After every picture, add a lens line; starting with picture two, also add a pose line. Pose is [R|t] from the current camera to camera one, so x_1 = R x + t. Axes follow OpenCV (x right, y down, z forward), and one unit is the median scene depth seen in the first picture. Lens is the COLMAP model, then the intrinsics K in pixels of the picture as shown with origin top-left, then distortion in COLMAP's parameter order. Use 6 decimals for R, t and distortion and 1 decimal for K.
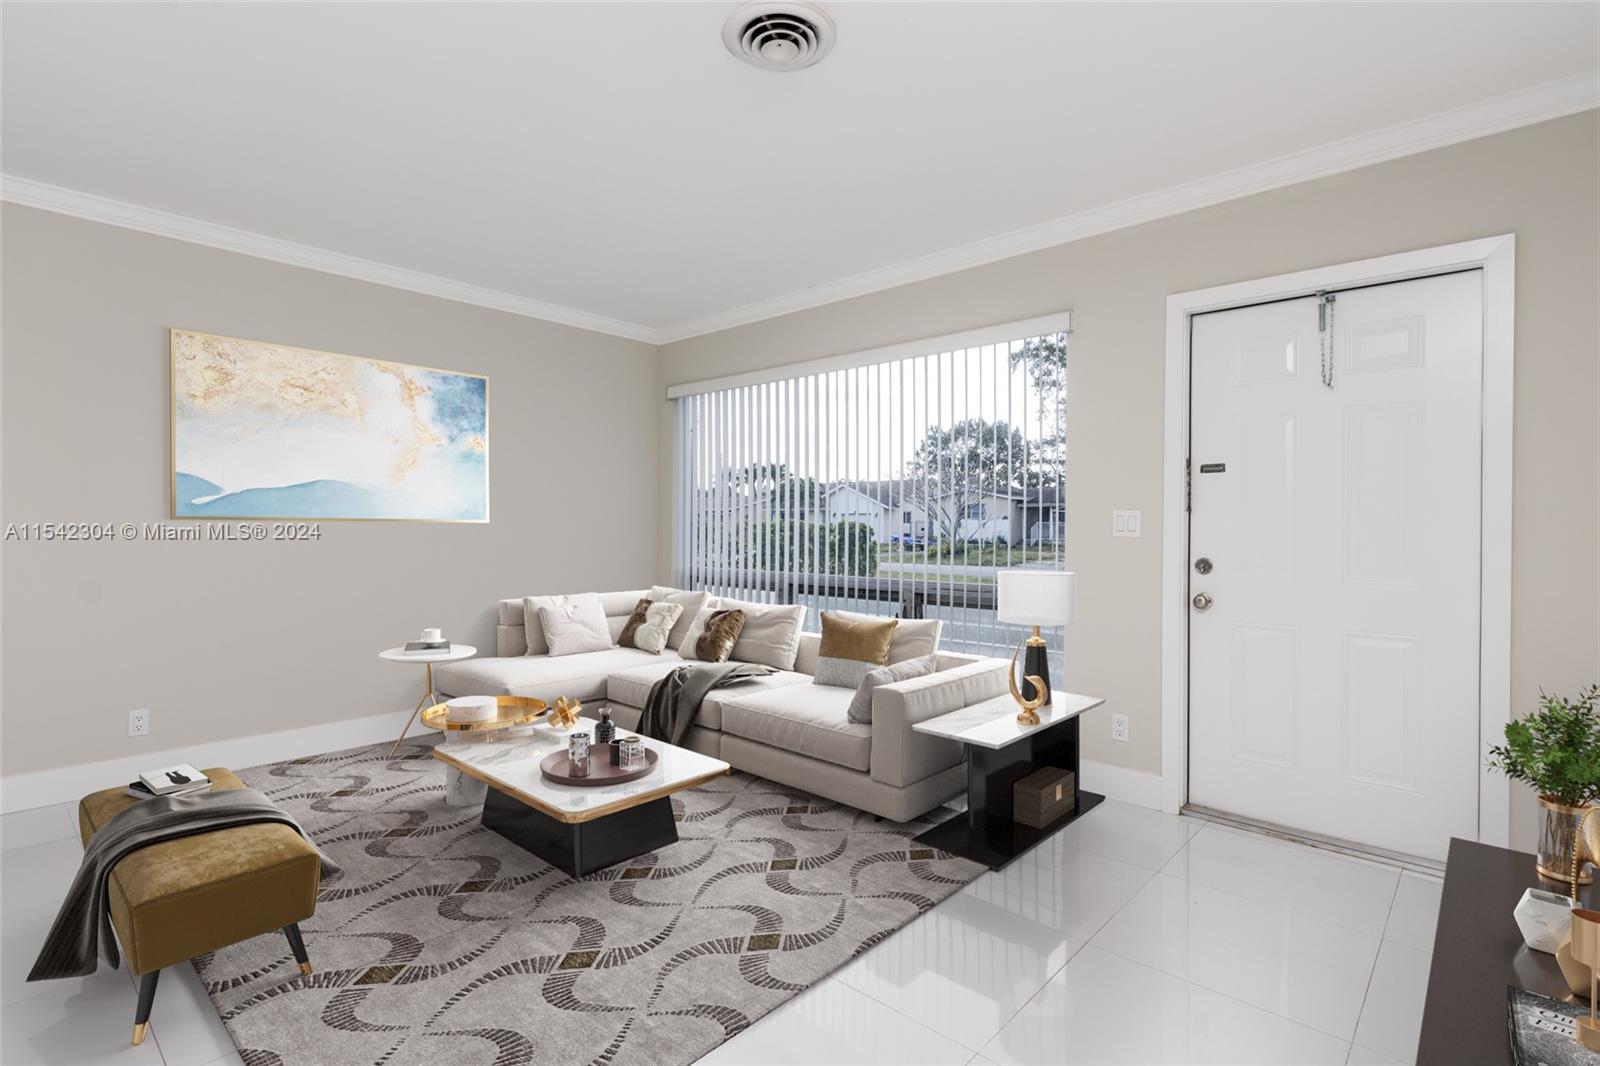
lens RADIAL K [[764.6, 0, 800.0], [0, 764.6, 533.0], [0, 0, 1]] dist [0.021747, -0.000234]
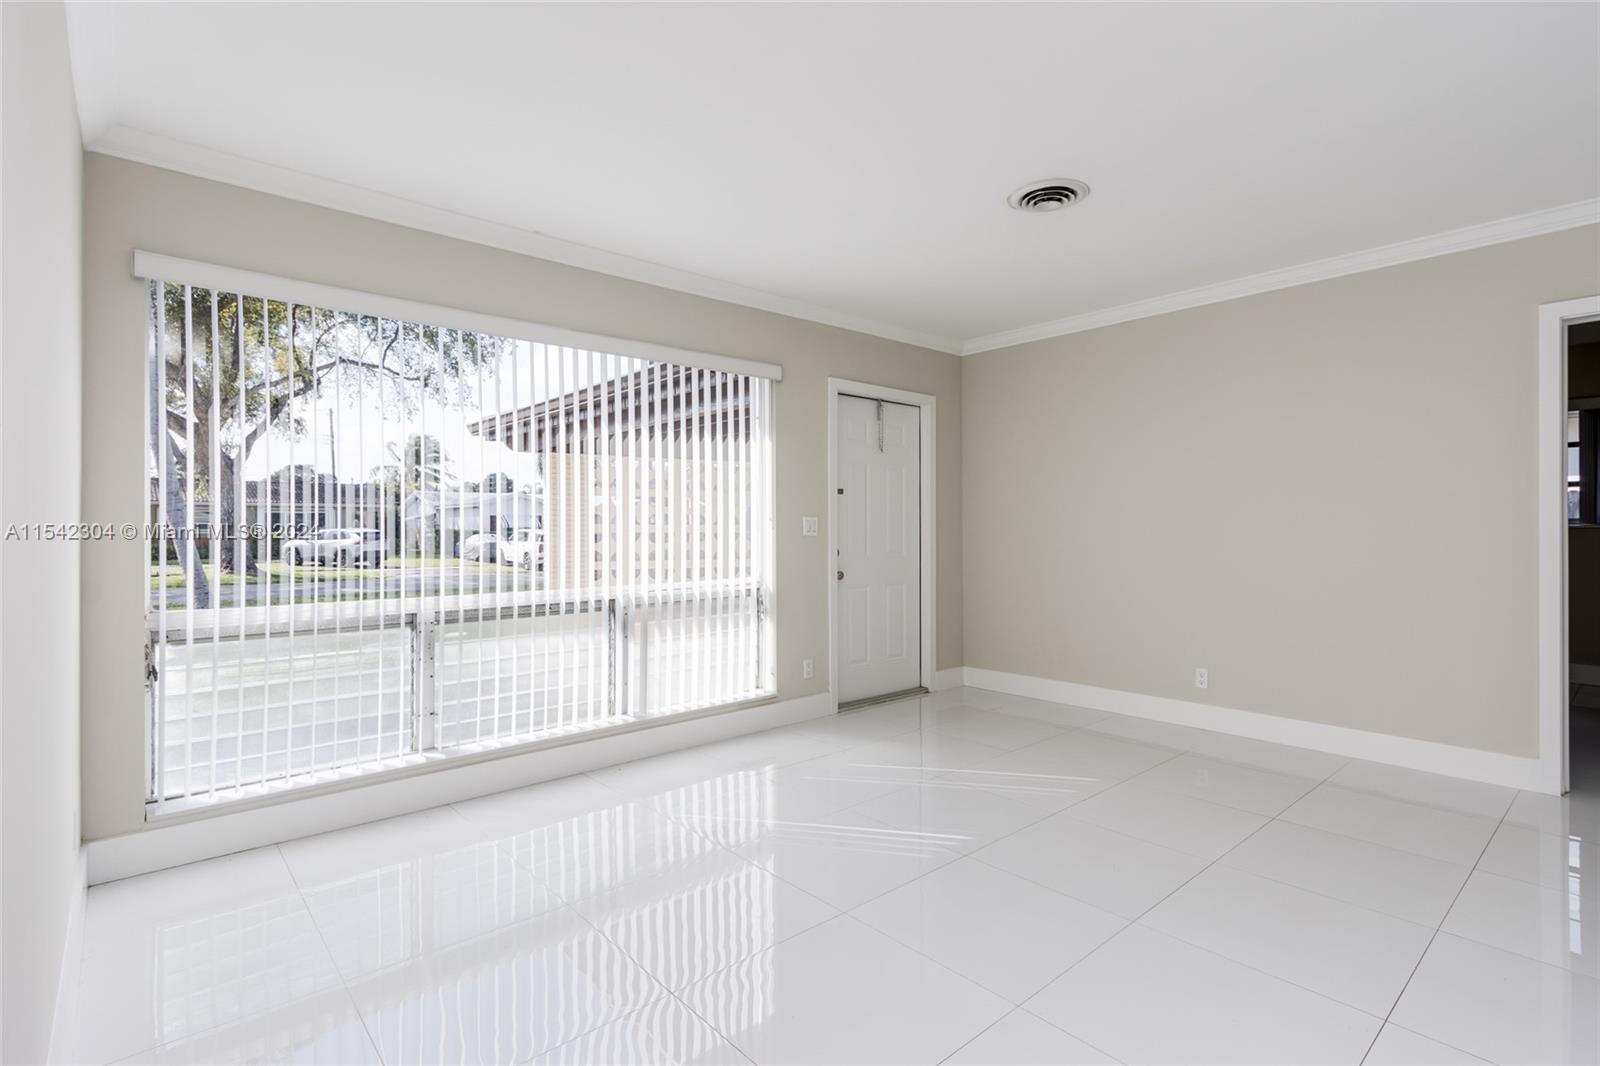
lens RADIAL K [[761.8, 0, 800.0], [0, 761.8, 533.0], [0, 0, 1]] dist [0.018204, 0.000126]
pose [[0.105293, -0.008655, 0.994404, -0.957132], [0.015064, 0.999861, 0.007107, -0.009584], [-0.994327, 0.014231, 0.105409, 0.840851]]
